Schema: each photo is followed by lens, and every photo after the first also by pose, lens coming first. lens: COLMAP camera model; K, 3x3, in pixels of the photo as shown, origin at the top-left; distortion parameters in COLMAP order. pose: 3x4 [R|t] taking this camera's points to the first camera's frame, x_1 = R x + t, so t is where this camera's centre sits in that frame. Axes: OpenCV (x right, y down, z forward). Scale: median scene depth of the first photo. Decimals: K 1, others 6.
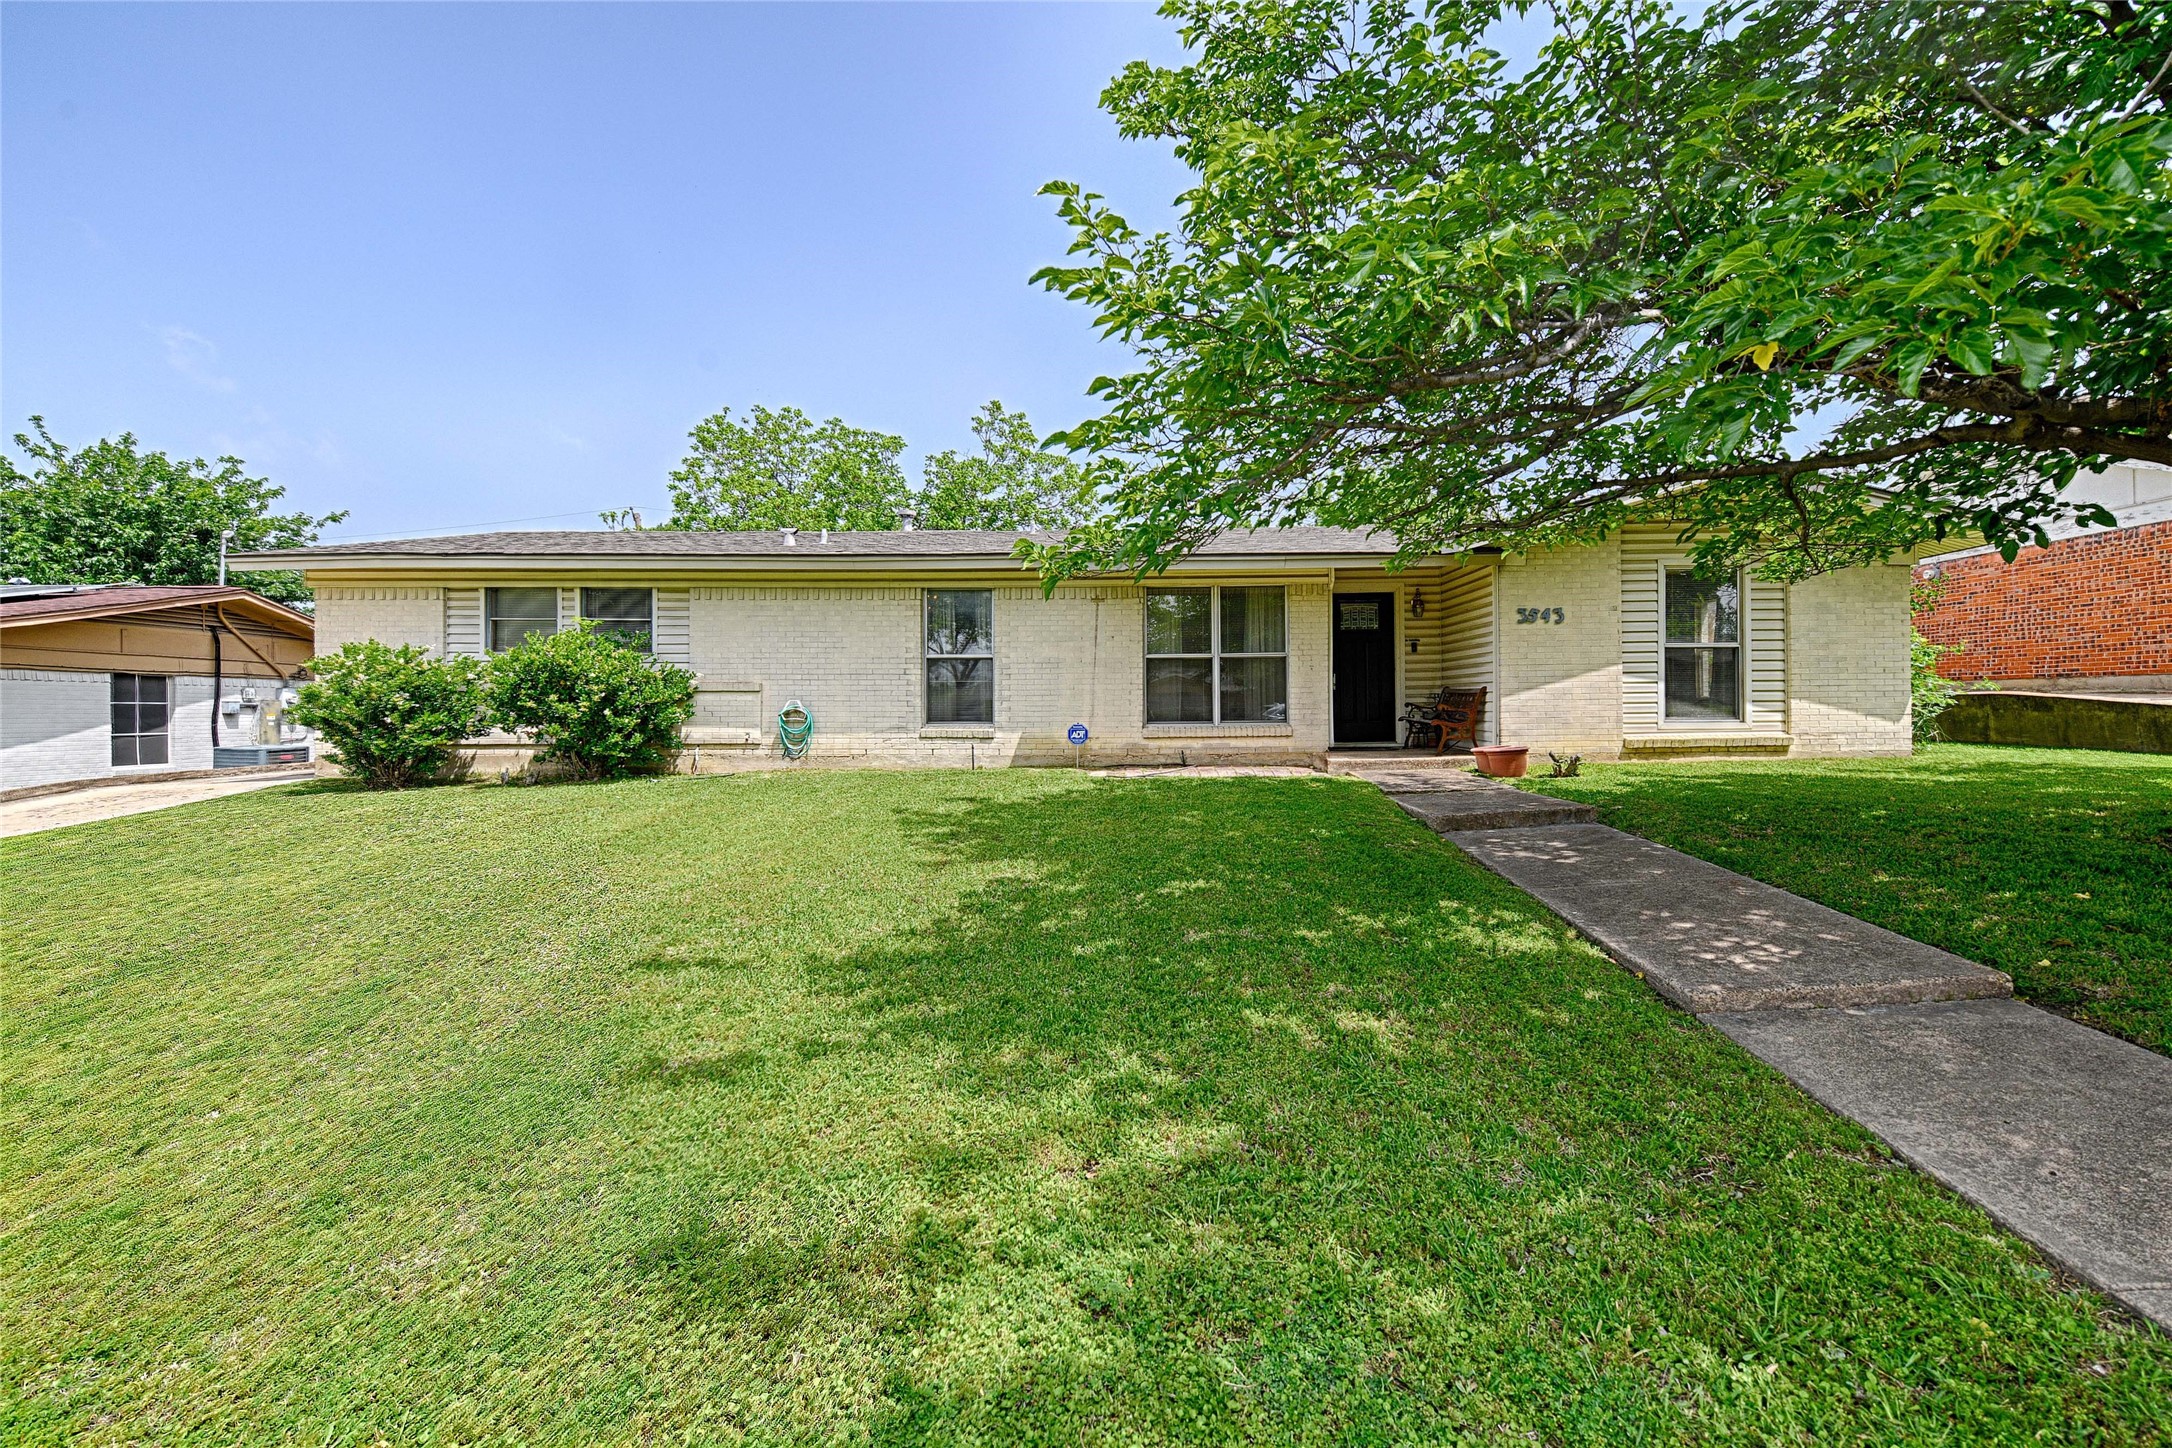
lens RADIAL K [[882.2, 0, 1086.0], [0, 882.2, 724.0], [0, 0, 1]] dist [0.000099, 0.000015]
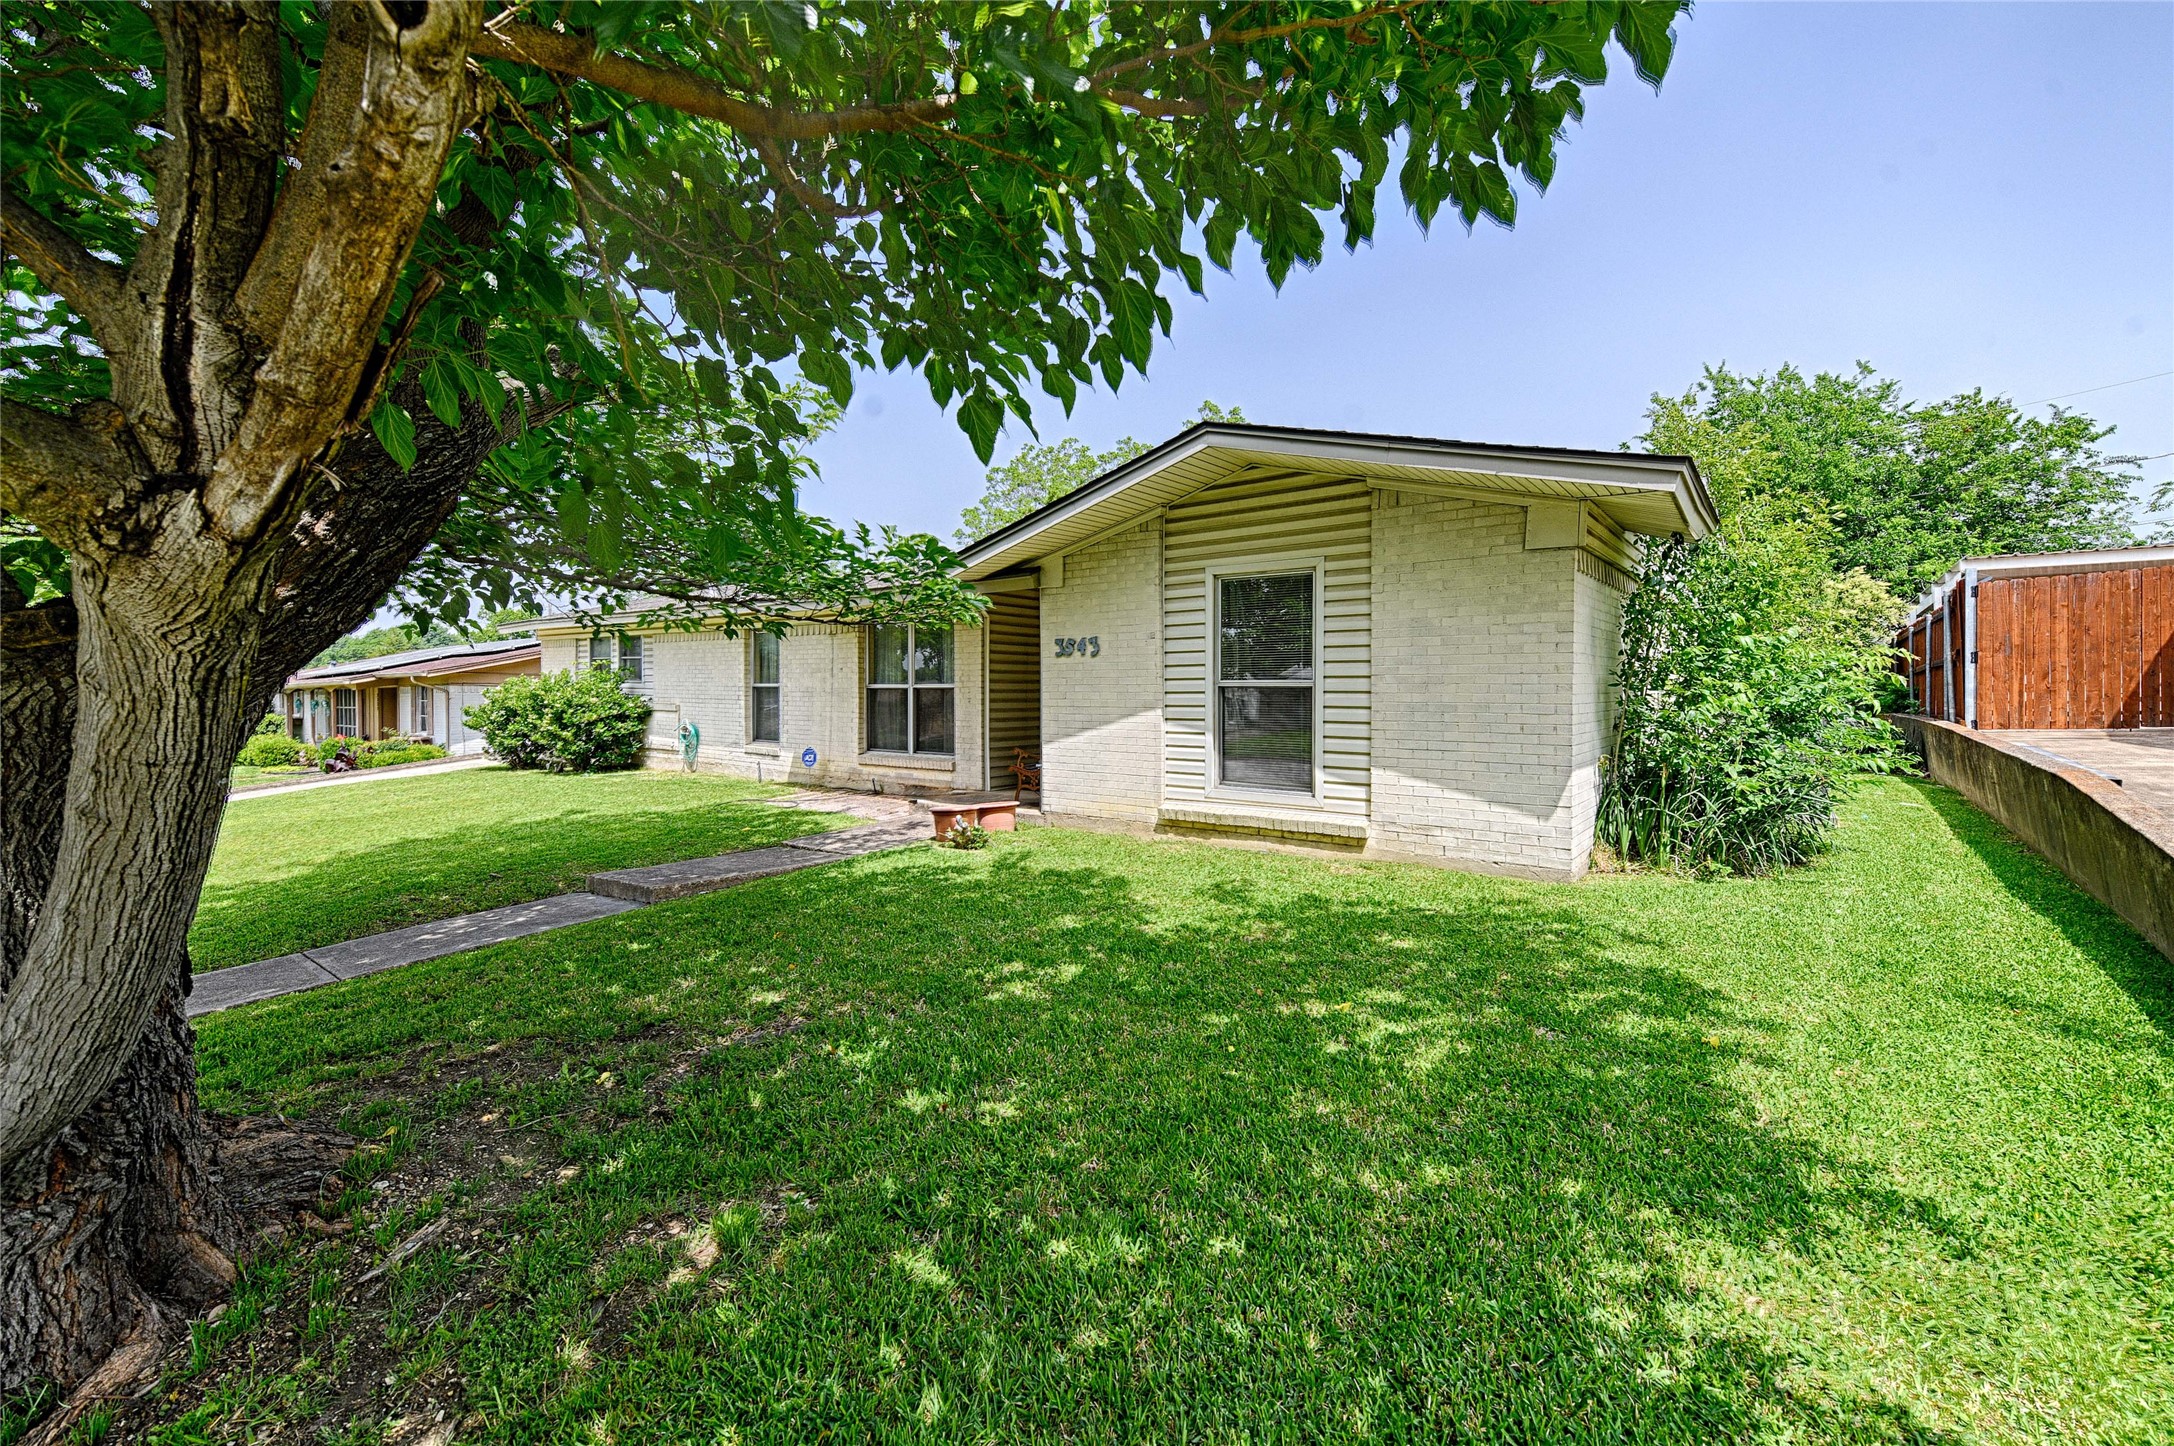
lens RADIAL K [[917.9, 0, 1089.5], [0, 917.9, 684.6], [0, 0, 1]] dist [0.000397, -0.000012]
pose [[0.789371, 0.004404, -0.613901, 0.954915], [-0.006429, 0.999979, -0.001094, -0.079506], [0.613883, 0.004810, 0.789383, 0.306341]]
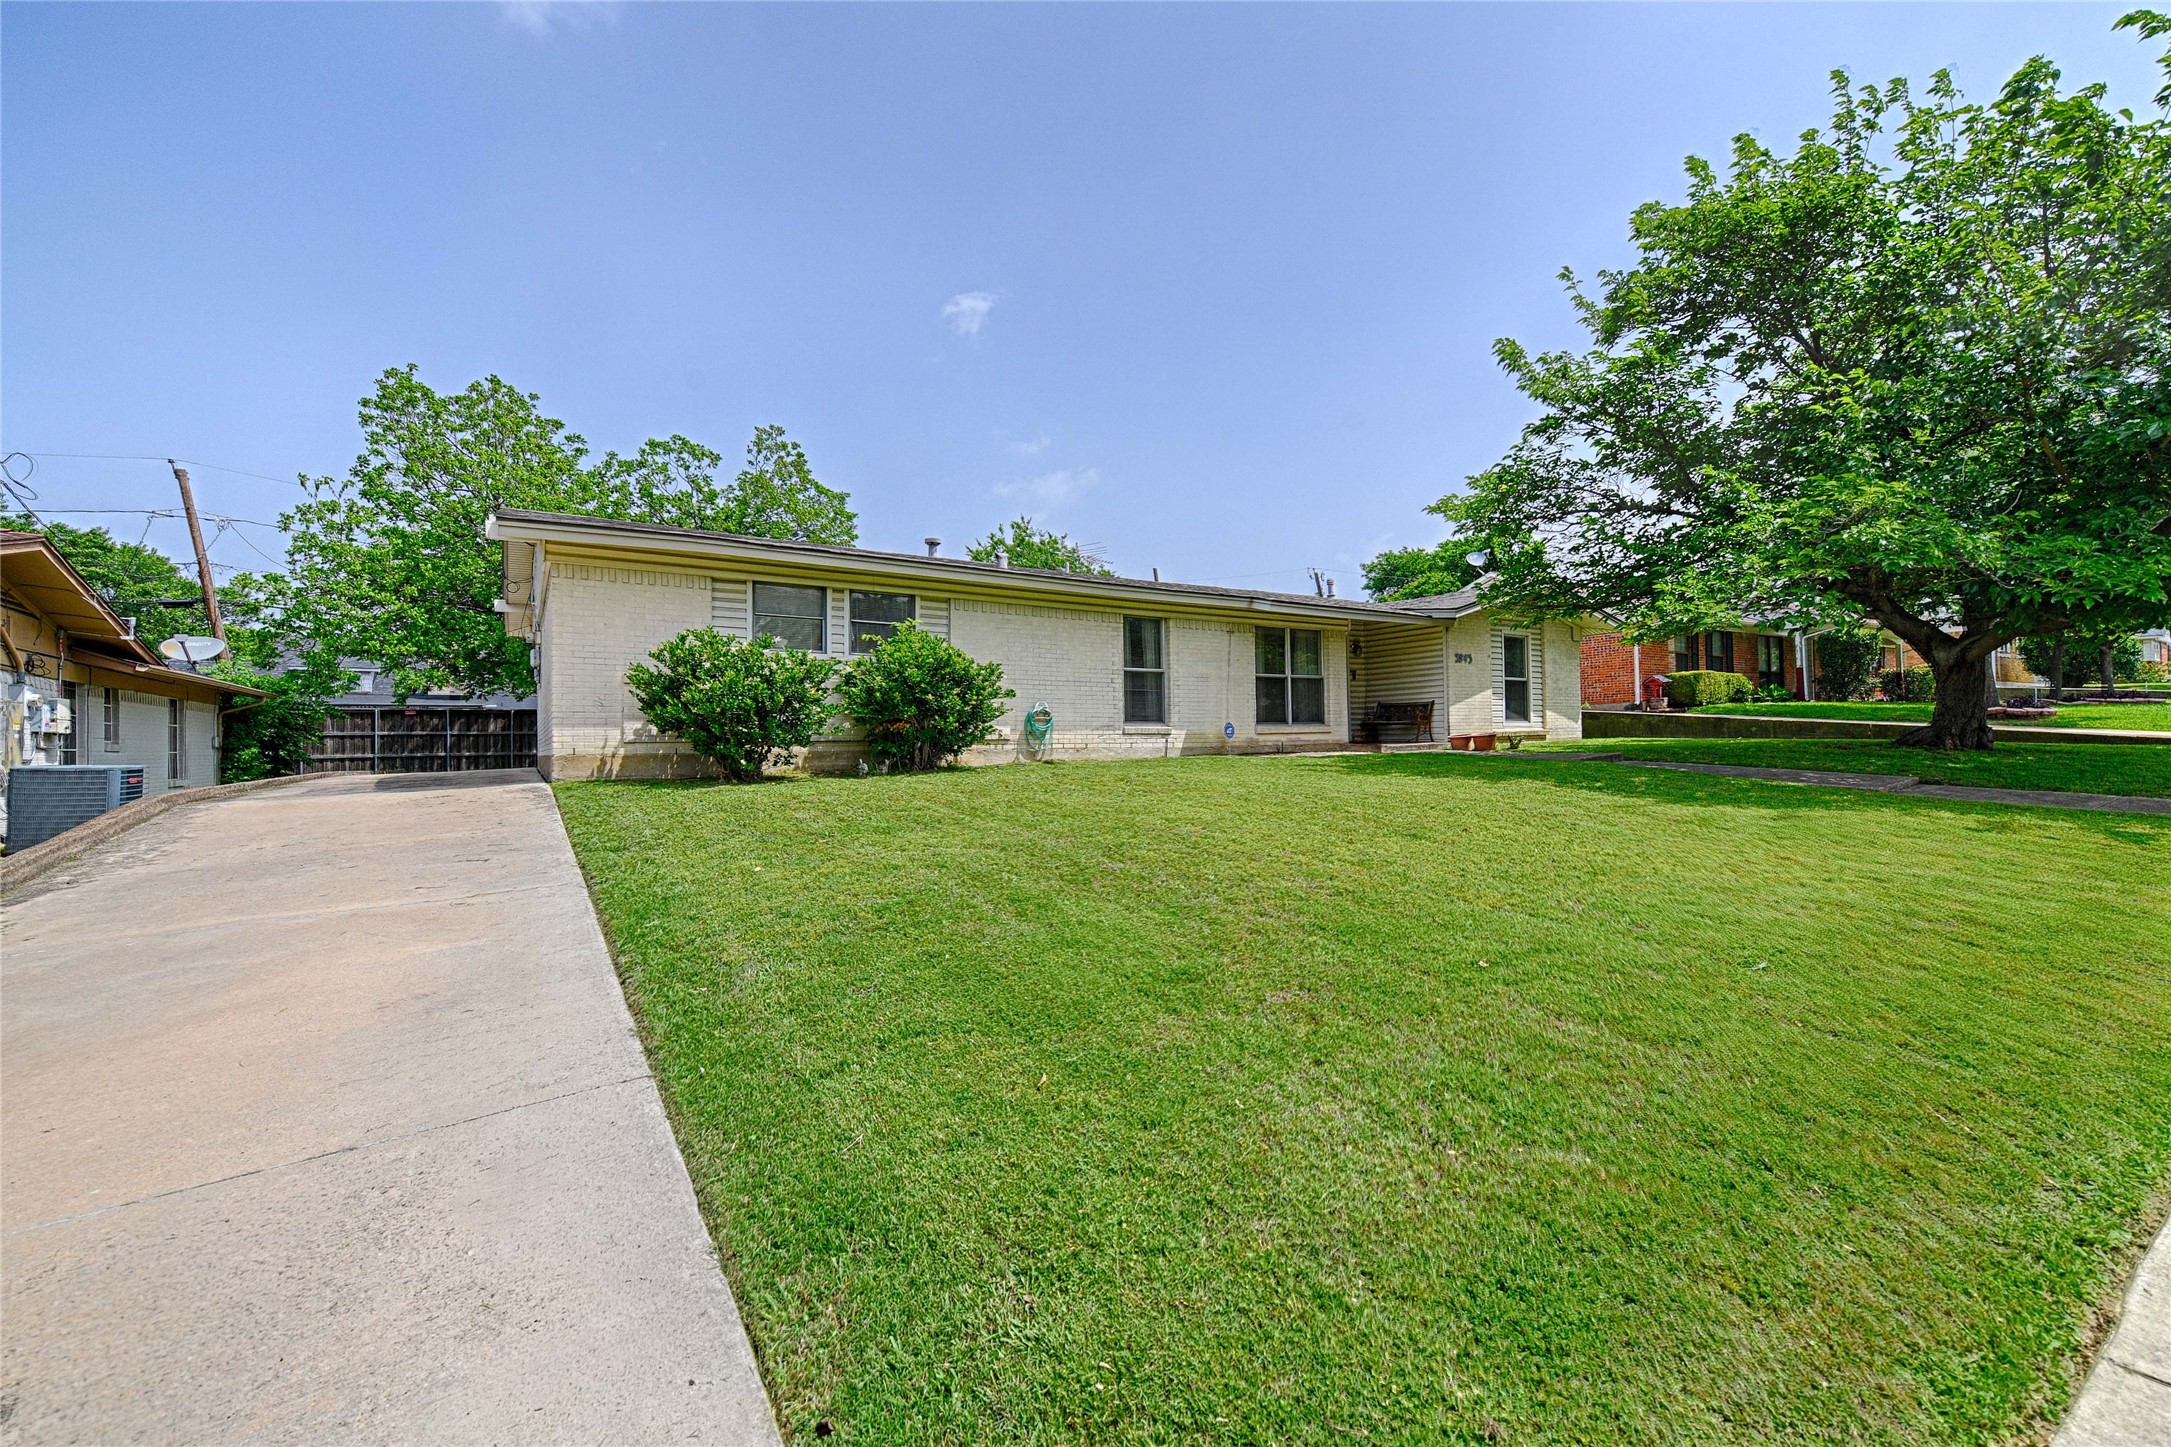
lens RADIAL K [[881.8, 0, 1085.5], [0, 881.8, 723.5], [0, 0, 1]] dist [0.000099, 0.000015]
pose [[0.835977, 0.002789, 0.548758, -0.919822], [0.005647, 0.999890, -0.013683, 0.017380], [-0.548736, 0.014538, 0.835869, -0.007803]]
